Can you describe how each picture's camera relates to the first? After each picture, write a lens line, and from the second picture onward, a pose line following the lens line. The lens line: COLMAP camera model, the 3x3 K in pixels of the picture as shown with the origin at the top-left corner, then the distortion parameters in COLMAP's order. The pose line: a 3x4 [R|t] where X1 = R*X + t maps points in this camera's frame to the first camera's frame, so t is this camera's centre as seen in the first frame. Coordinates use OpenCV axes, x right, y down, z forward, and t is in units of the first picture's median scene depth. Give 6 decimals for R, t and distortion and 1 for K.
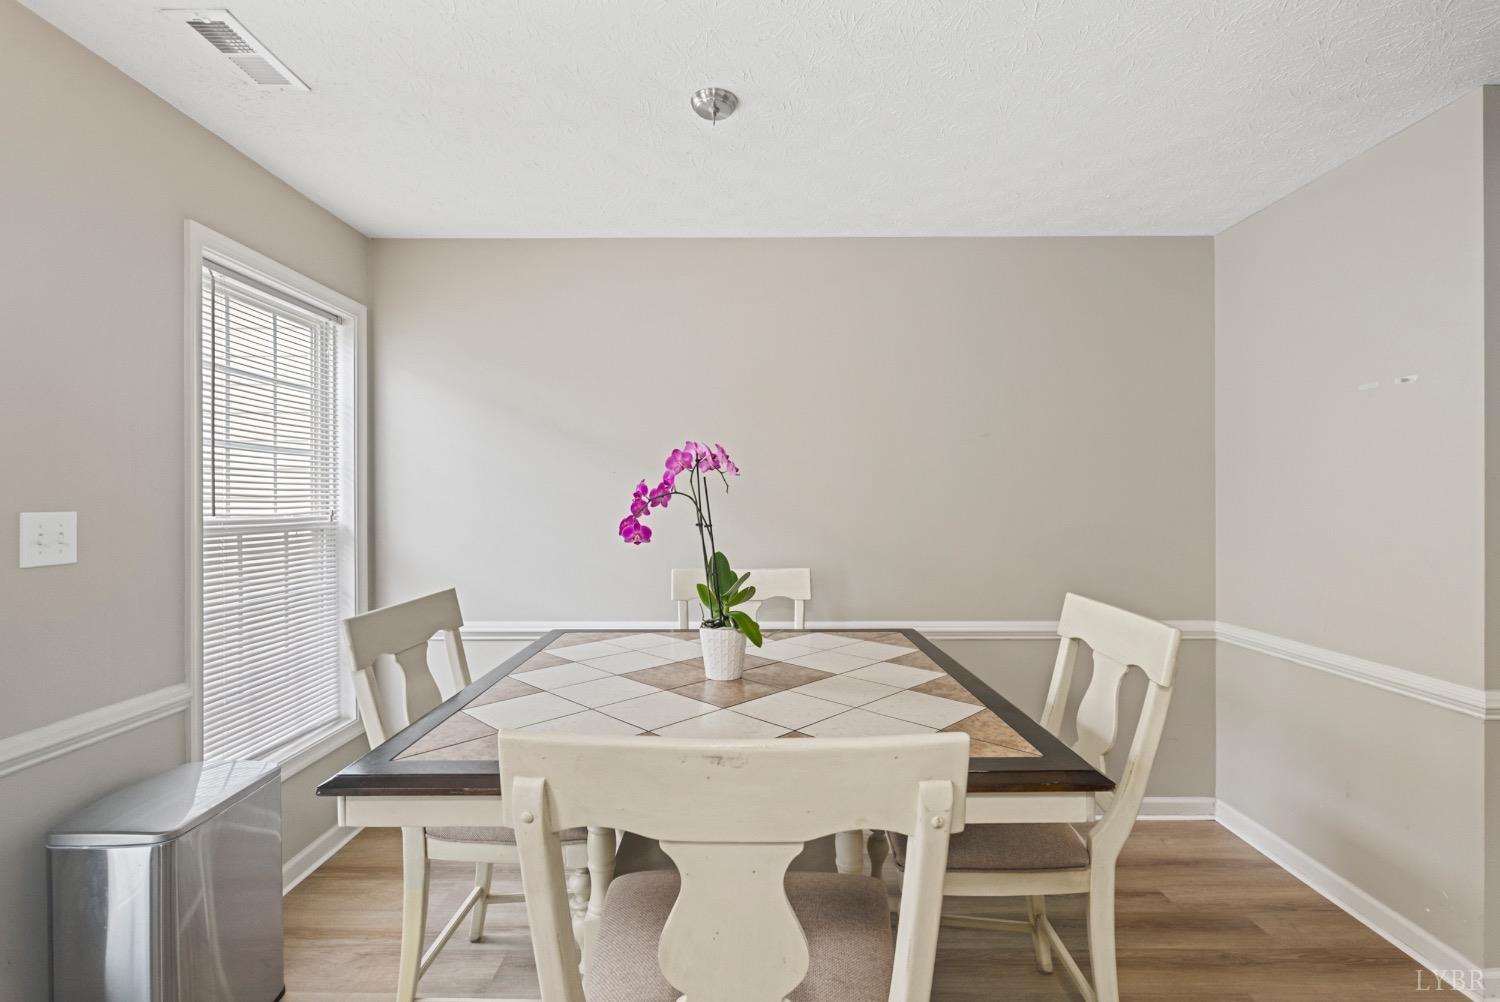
lens RADIAL K [[671.5, 0, 751.9], [0, 671.5, 499.6], [0, 0, 1]] dist [-0.005073, 0.001798]
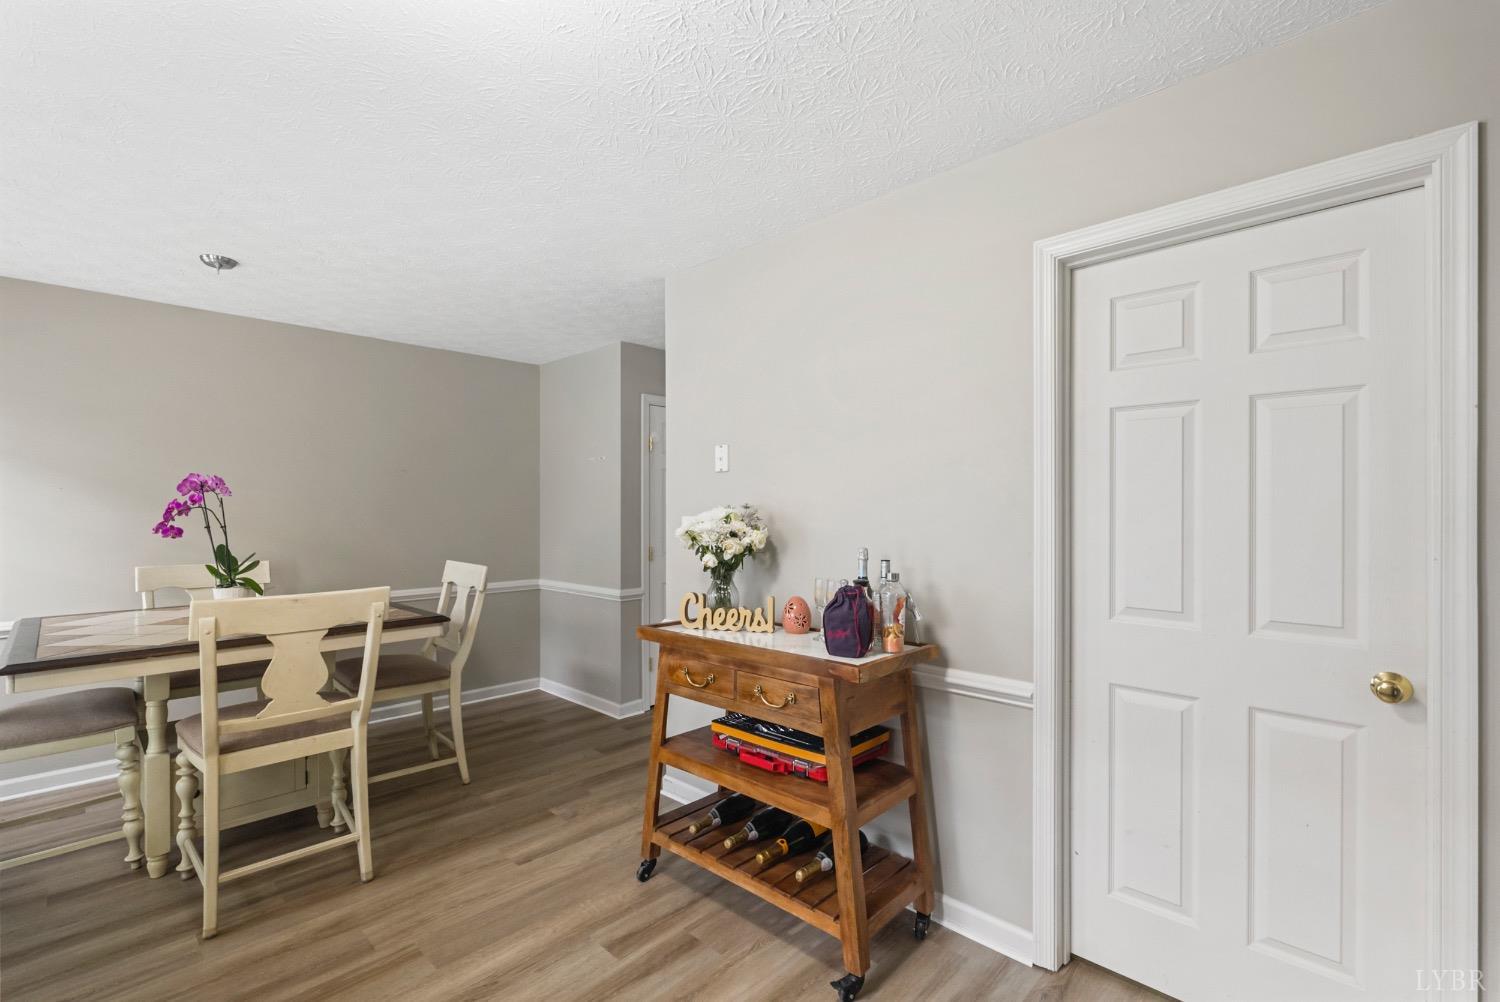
lens RADIAL K [[671.5, 0, 753.3], [0, 671.5, 507.9], [0, 0, 1]] dist [-0.005073, 0.001798]
pose [[0.694280, 0.003788, 0.719695, -0.318497], [0.000624, 0.999983, -0.005865, 0.002254], [-0.719704, 0.004521, 0.694266, -1.011932]]
